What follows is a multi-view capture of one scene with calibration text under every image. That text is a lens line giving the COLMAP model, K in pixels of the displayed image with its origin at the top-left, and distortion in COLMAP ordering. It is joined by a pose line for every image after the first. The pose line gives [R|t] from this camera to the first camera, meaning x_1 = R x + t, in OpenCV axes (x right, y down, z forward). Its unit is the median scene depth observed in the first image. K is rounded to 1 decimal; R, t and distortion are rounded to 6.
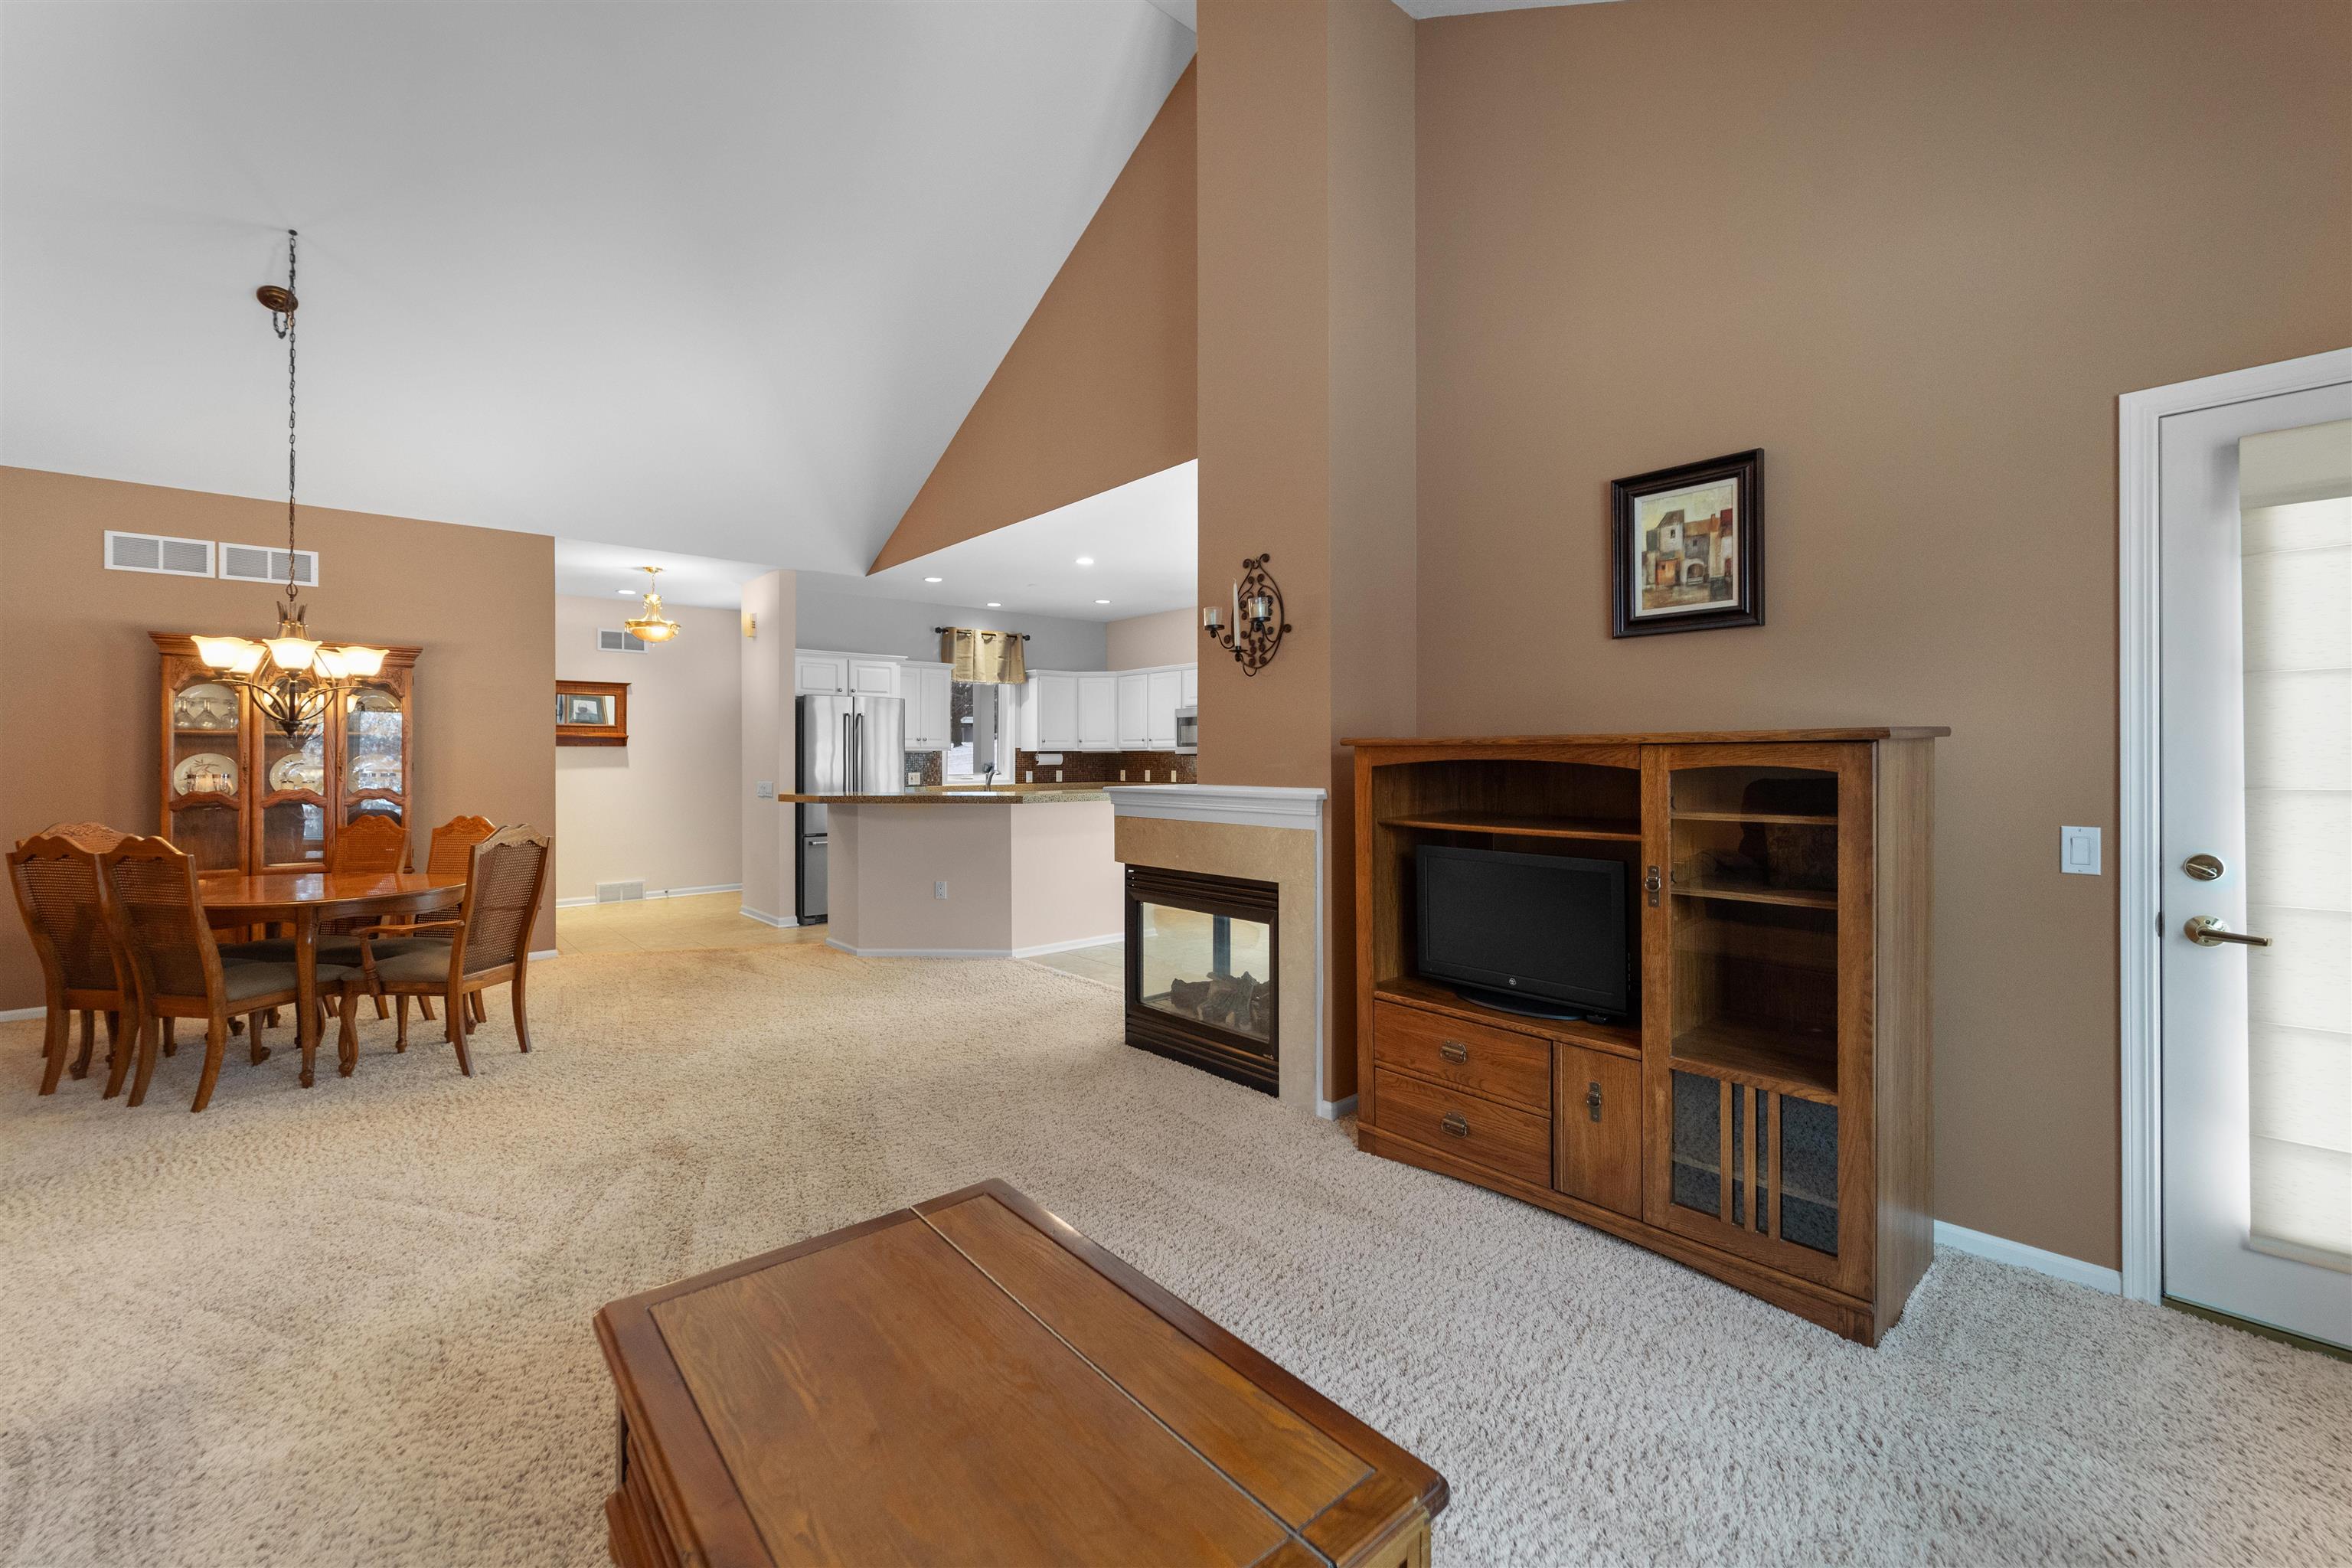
lens RADIAL K [[950.7, 0, 1187.2], [0, 950.7, 762.2], [0, 0, 1]] dist [0.000198, -0.000786]
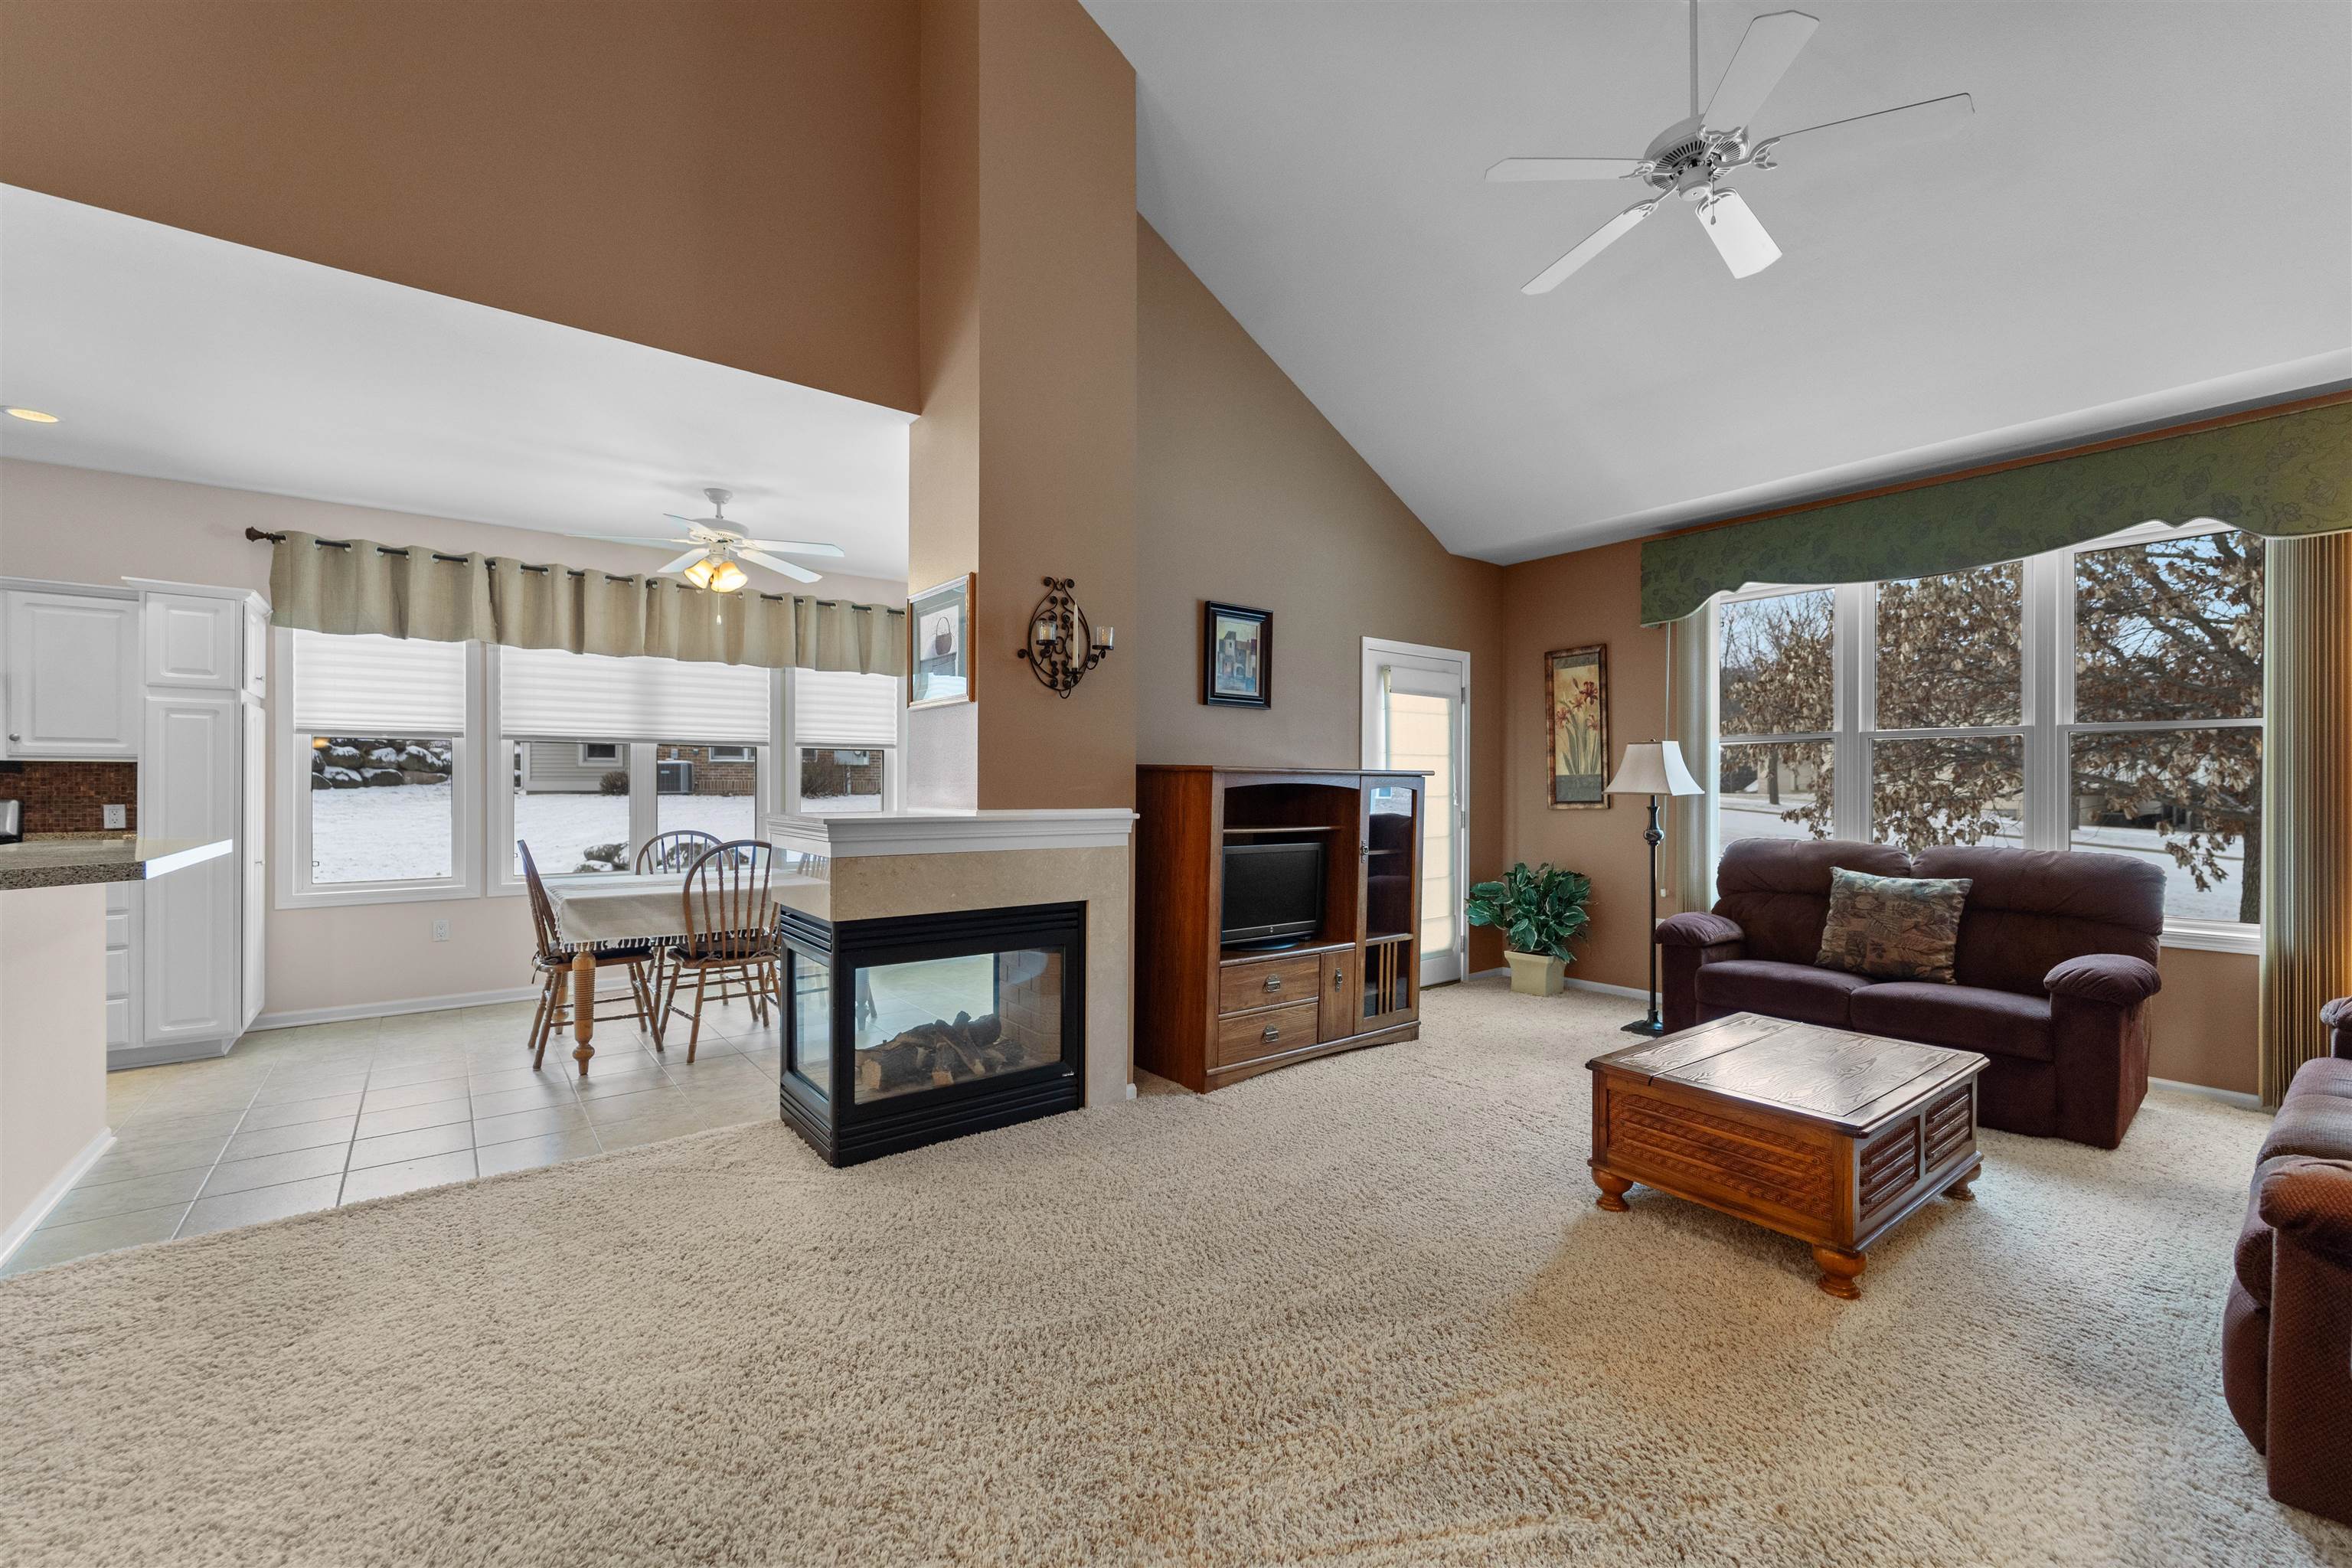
lens RADIAL K [[941.9, 0, 1172.2], [0, 941.9, 785.4], [0, 0, 1]] dist [-0.000639, -0.000489]
pose [[0.066083, 0.004290, 0.997805, -0.890165], [0.000721, 0.999990, -0.004347, 0.005395], [-0.997814, 0.001006, 0.066080, 0.802826]]
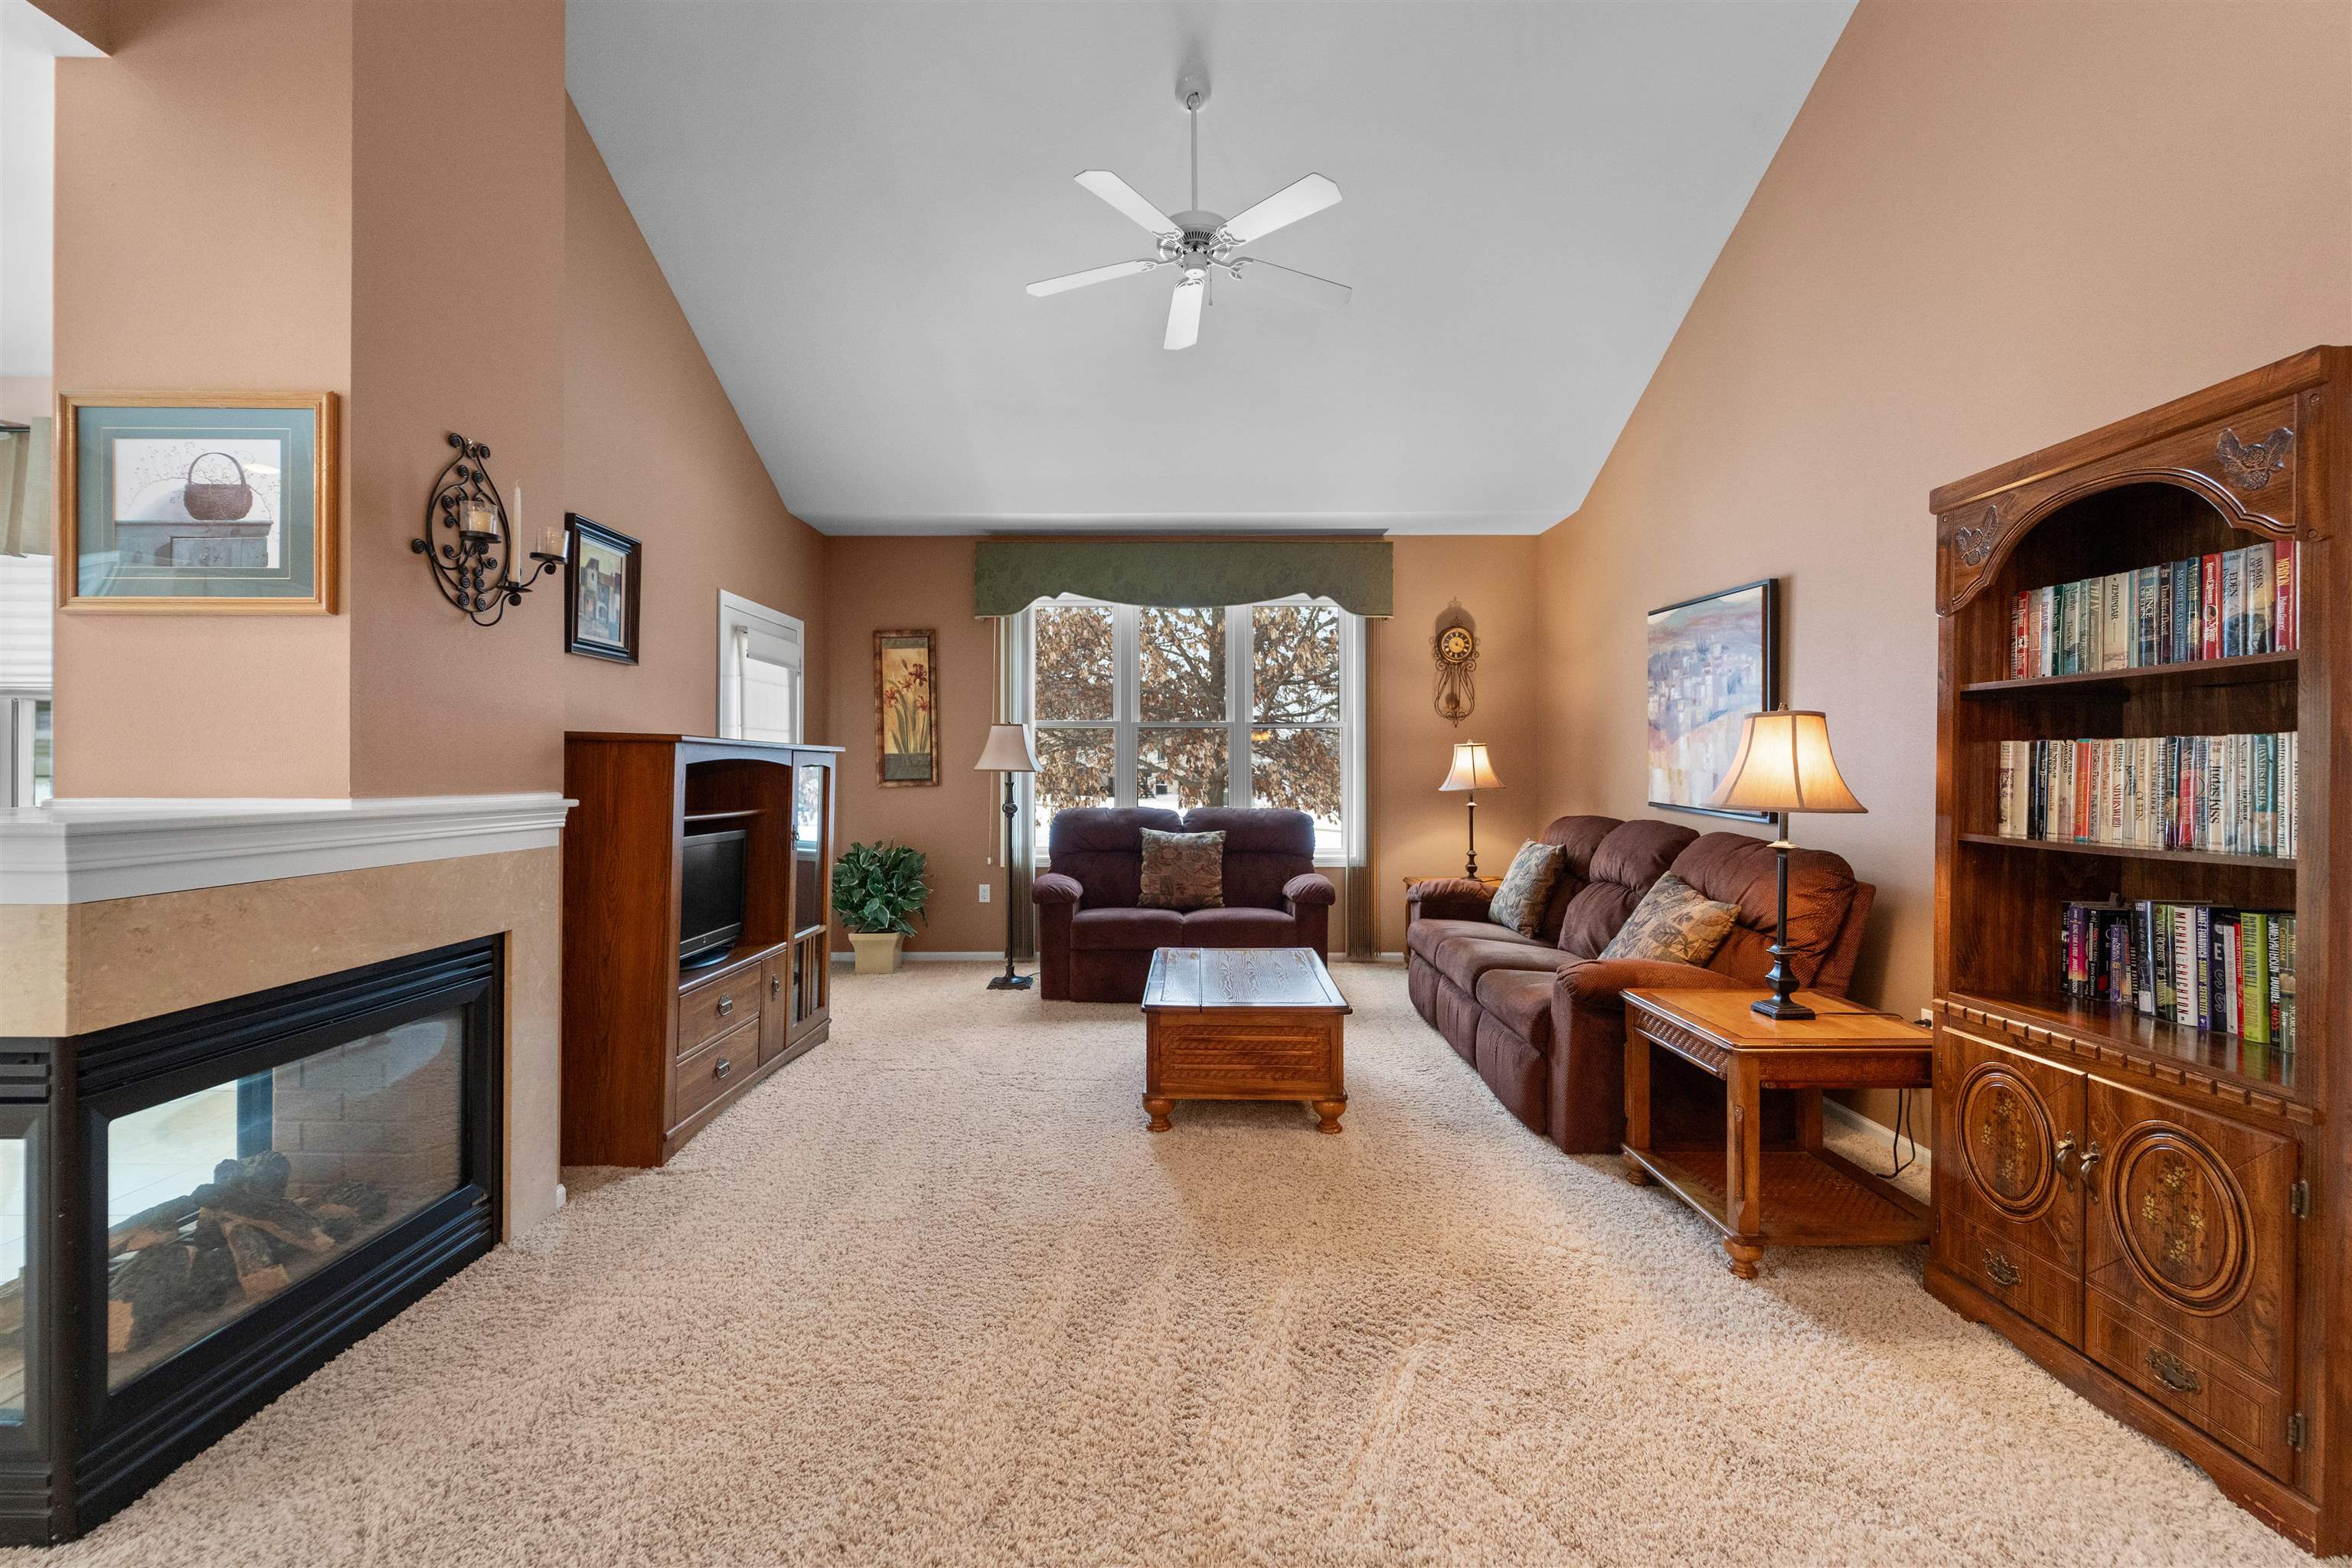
lens RADIAL K [[945.0, 0, 1177.5], [0, 945.0, 767.6], [0, 0, 1]] dist [-0.000940, -0.000650]
pose [[-0.746493, 0.003905, 0.665382, -0.702234], [0.004178, 0.999991, -0.001181, 0.009638], [-0.665380, 0.001898, -0.746502, 1.140000]]
